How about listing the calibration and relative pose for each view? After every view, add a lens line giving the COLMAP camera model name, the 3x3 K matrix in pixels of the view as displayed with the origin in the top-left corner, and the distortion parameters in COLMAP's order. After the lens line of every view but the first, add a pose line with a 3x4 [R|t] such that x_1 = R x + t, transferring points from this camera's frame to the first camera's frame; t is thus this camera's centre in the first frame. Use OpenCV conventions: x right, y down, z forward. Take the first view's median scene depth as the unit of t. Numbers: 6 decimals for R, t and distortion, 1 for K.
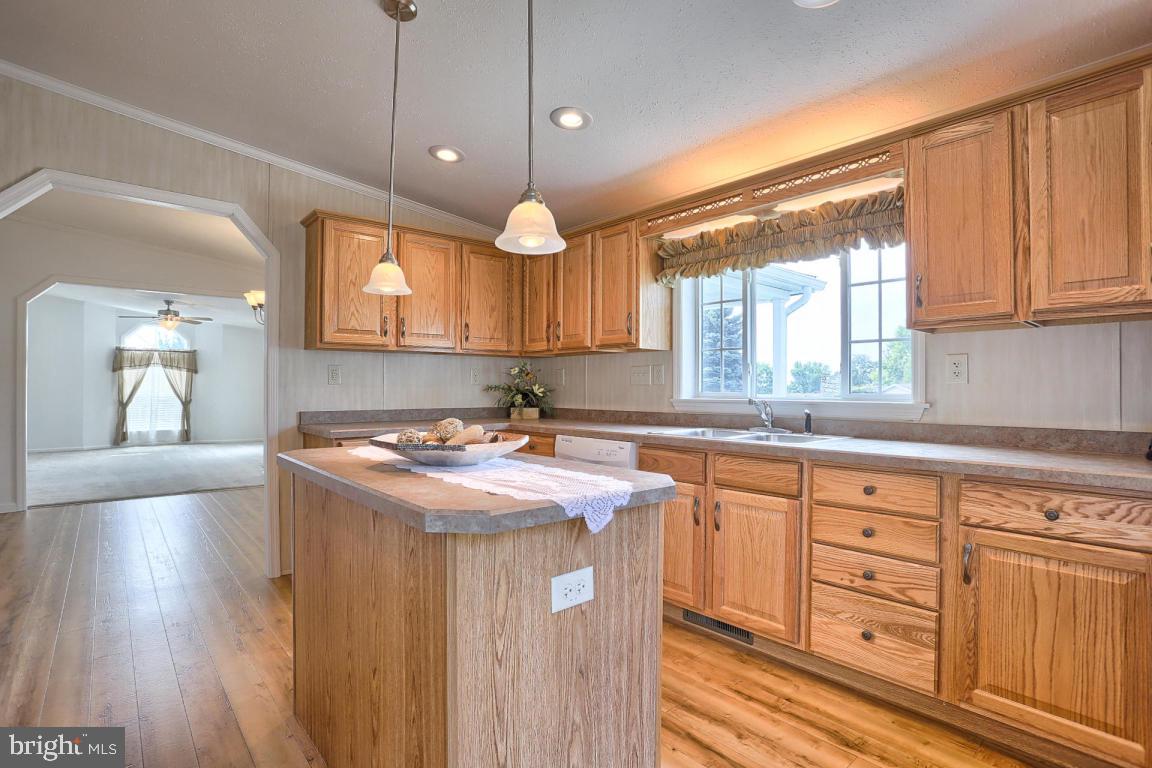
lens RADIAL K [[548.3, 0, 579.8], [0, 548.3, 381.7], [0, 0, 1]] dist [-0.031328, 0.001071]
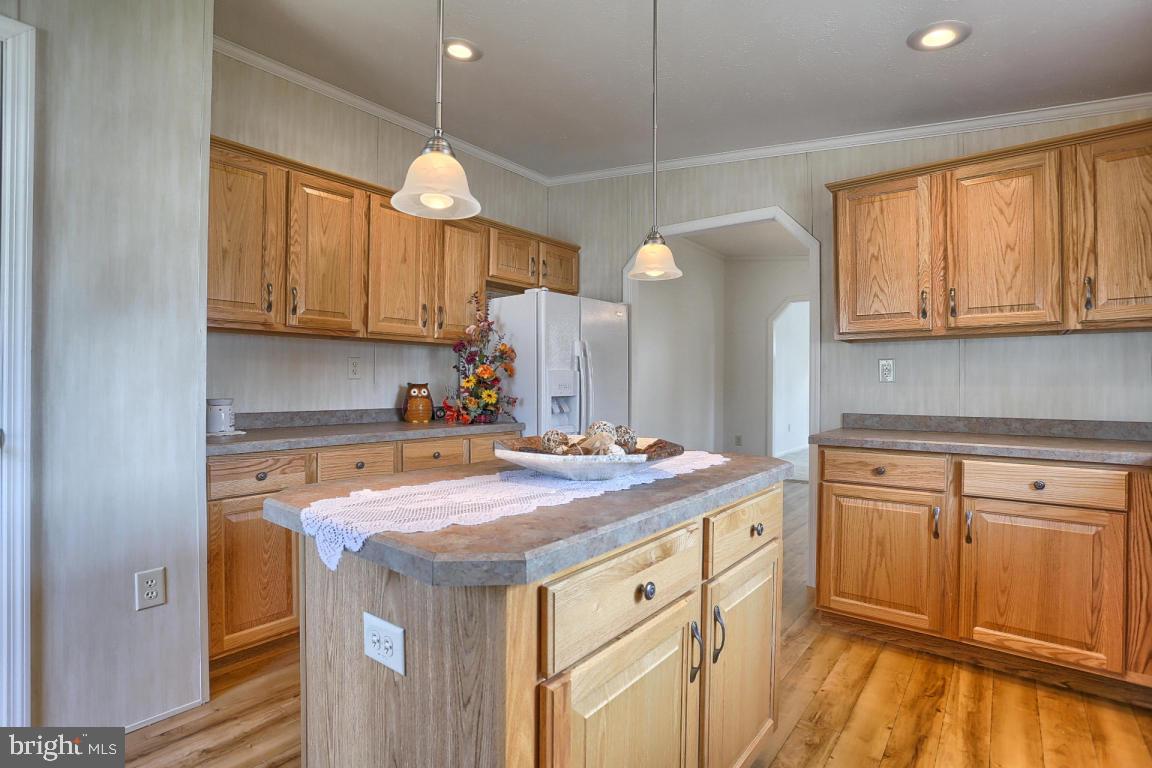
lens RADIAL K [[548.3, 0, 577.9], [0, 548.3, 382.3], [0, 0, 1]] dist [-0.031328, 0.001071]
pose [[0.201509, -0.005227, -0.979473, 0.274050], [0.004035, 0.999982, -0.004506, 0.006809], [0.979478, -0.003045, 0.201526, 0.387843]]
